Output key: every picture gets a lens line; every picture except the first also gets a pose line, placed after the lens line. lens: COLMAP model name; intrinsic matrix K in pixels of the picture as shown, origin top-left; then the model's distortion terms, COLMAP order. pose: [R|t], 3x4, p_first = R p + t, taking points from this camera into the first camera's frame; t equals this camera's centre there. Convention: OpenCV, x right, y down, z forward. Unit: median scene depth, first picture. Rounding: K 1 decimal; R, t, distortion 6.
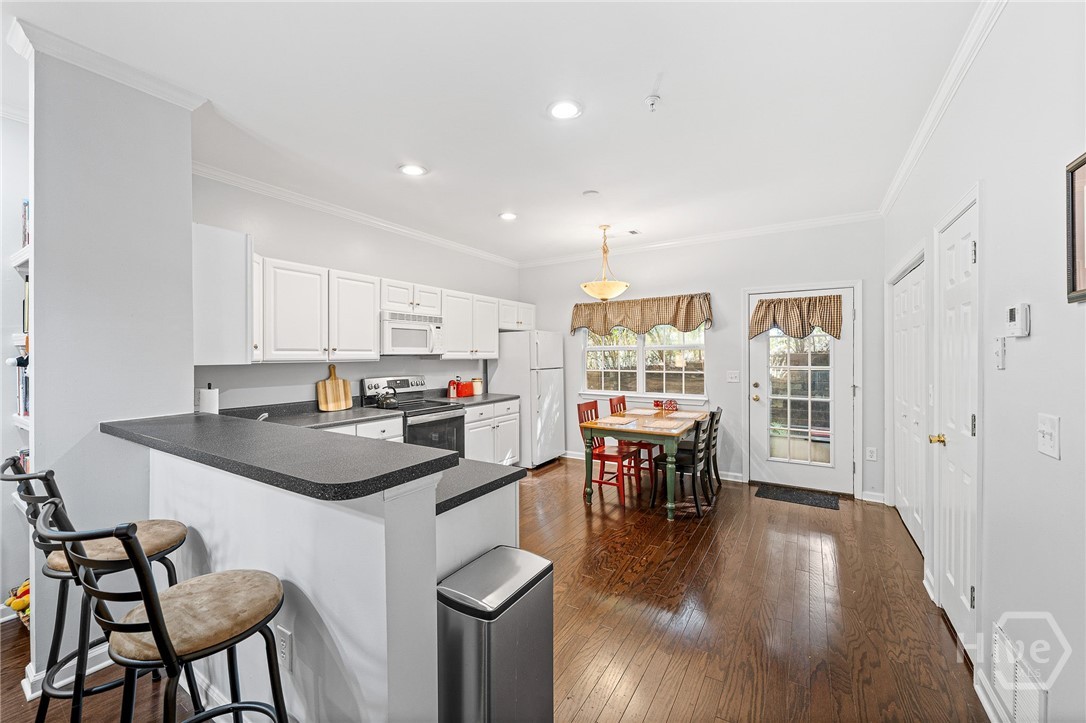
lens RADIAL K [[427.1, 0, 536.7], [0, 427.1, 357.4], [0, 0, 1]] dist [-0.000832, -0.000256]
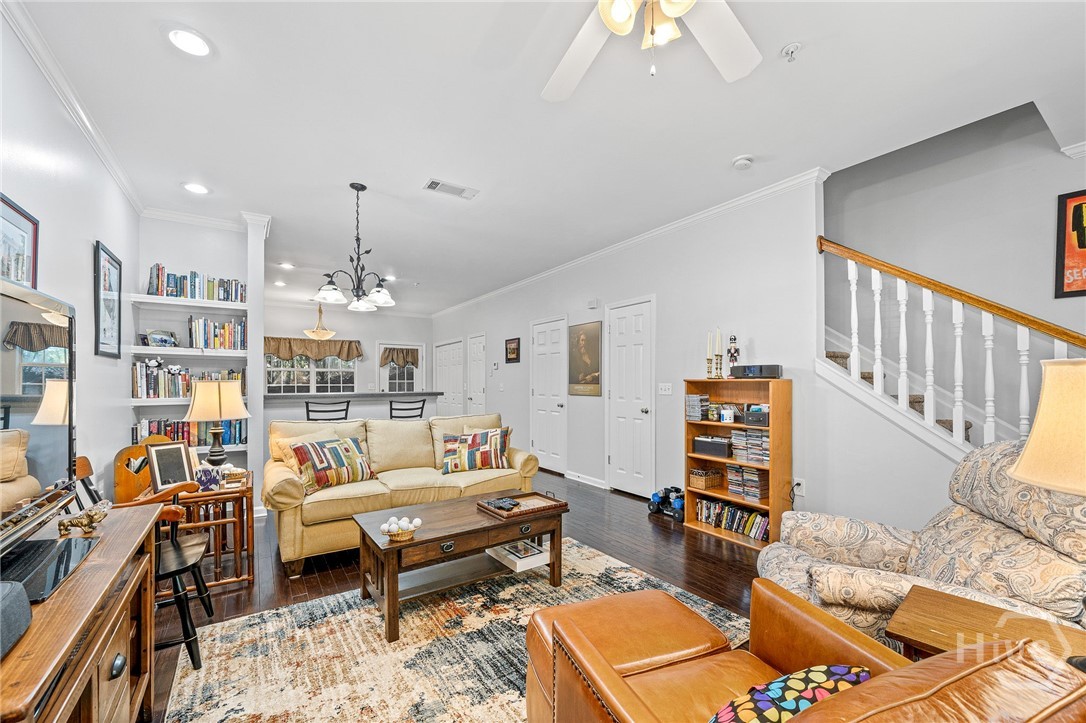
lens RADIAL K [[435.9, 0, 545.6], [0, 435.9, 385.3], [0, 0, 1]] dist [0.000685, 0.000058]
pose [[0.397584, 0.000286, 0.917566, -1.078341], [0.005210, 0.999983, -0.002569, 0.052542], [-0.917551, 0.005801, 0.397576, -0.508220]]
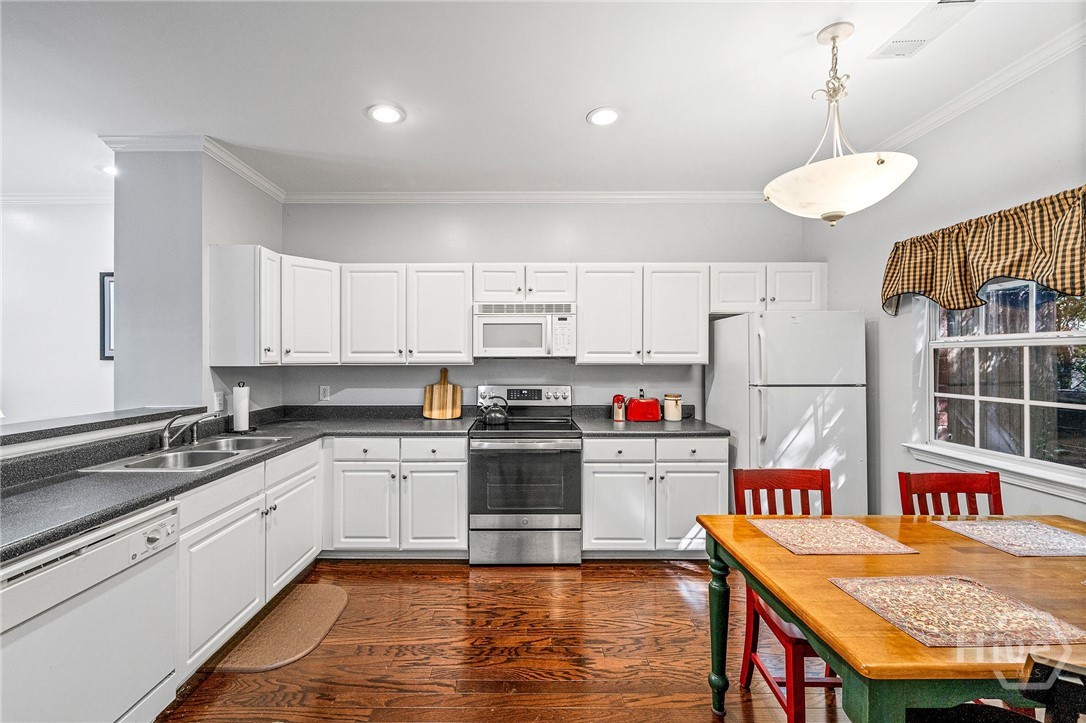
lens RADIAL K [[442.4, 0, 522.3], [0, 442.4, 357.4], [0, 0, 1]] dist [-0.001378, -0.000310]
pose [[0.531651, 0.000830, -0.846963, 0.355814], [-0.006620, 0.999973, -0.003176, -0.003495], [0.846938, 0.007296, 0.531642, 0.552786]]
